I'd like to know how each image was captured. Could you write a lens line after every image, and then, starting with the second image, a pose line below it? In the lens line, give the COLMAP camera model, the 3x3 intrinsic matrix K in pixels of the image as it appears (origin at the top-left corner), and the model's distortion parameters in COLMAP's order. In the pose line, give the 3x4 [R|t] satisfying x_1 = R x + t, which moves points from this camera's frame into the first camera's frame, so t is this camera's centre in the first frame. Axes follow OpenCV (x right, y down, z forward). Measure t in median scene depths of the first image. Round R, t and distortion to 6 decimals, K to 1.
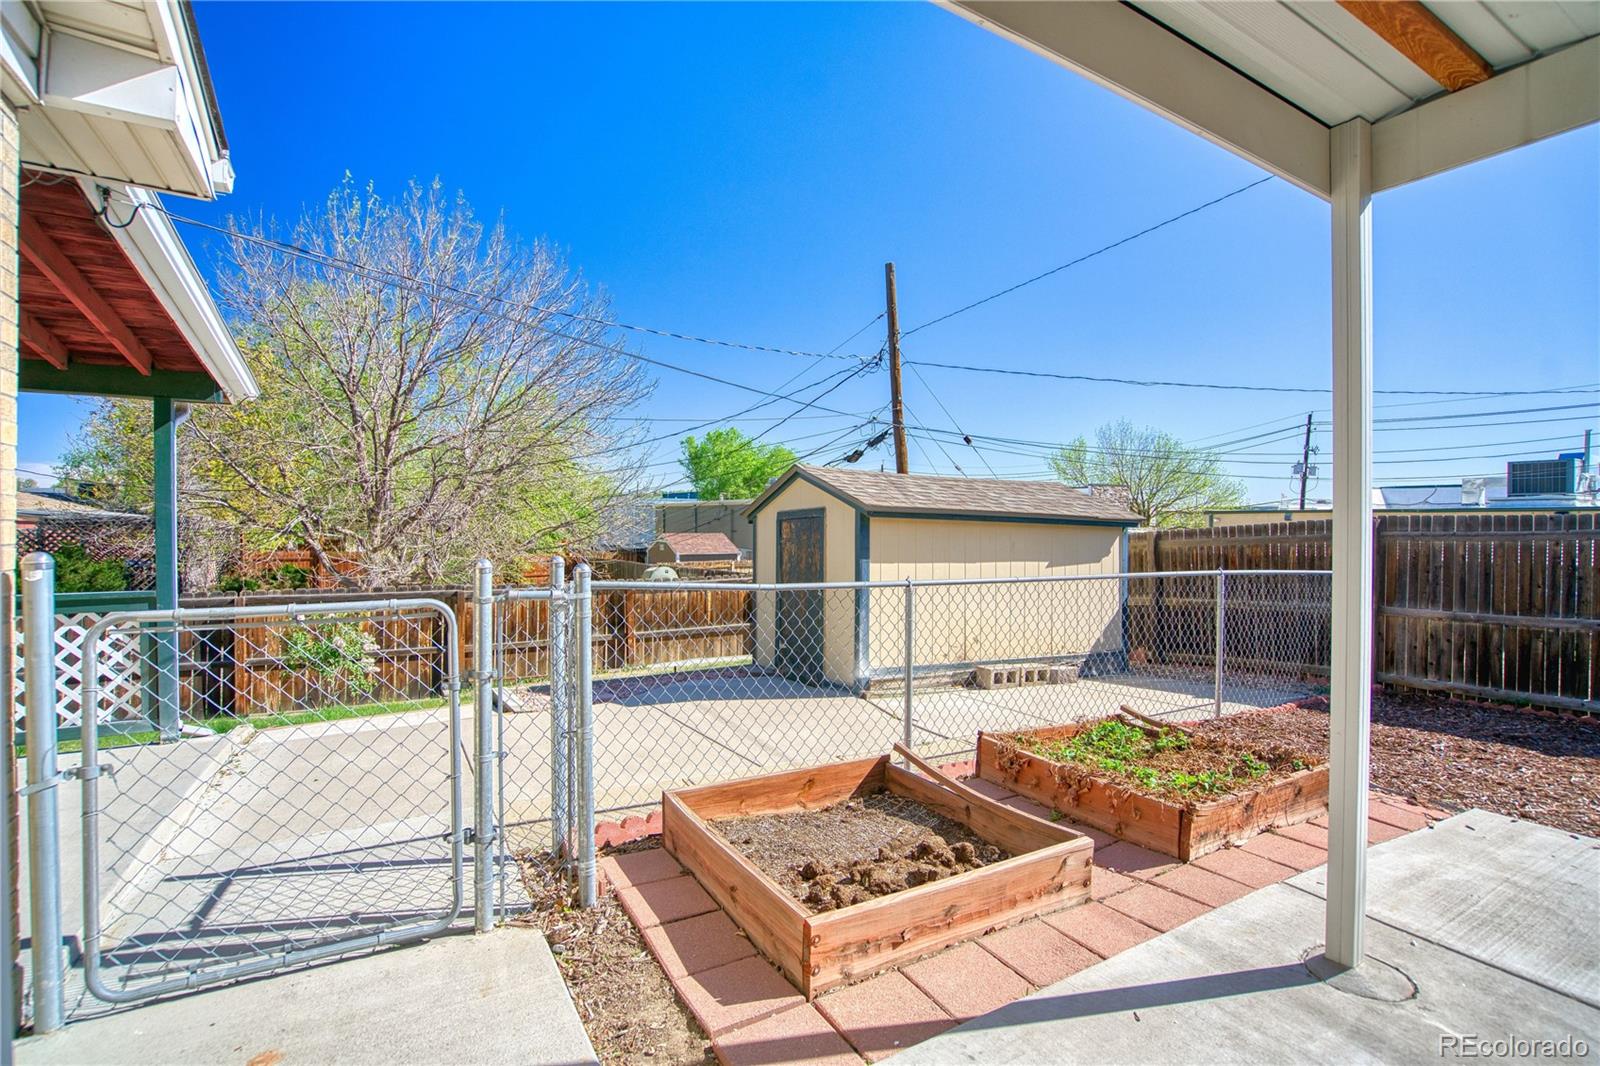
lens RADIAL K [[737.7, 0, 794.5], [0, 737.7, 530.7], [0, 0, 1]] dist [-0.043496, 0.013707]
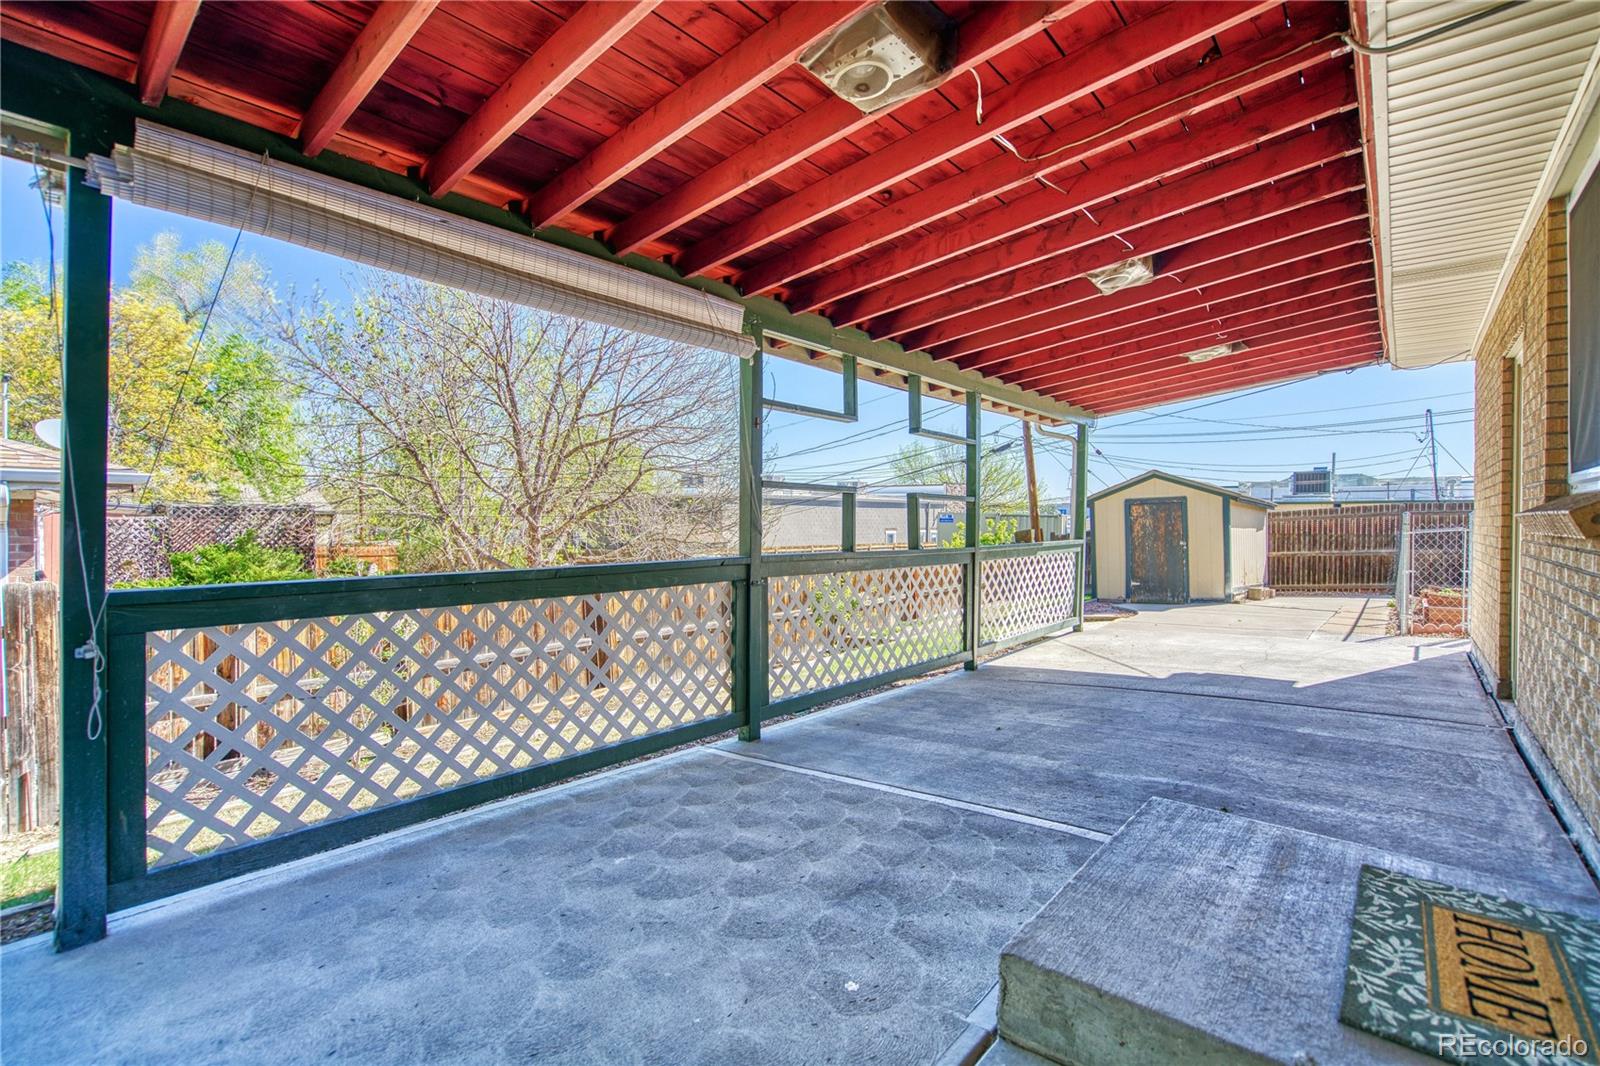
lens RADIAL K [[737.7, 0, 803.5], [0, 737.7, 528.7], [0, 0, 1]] dist [-0.043496, 0.013707]
pose [[0.952694, -0.008235, 0.303820, -1.180357], [0.008444, 0.999964, 0.000627, 0.030940], [-0.303814, 0.001968, 0.952729, -0.289753]]
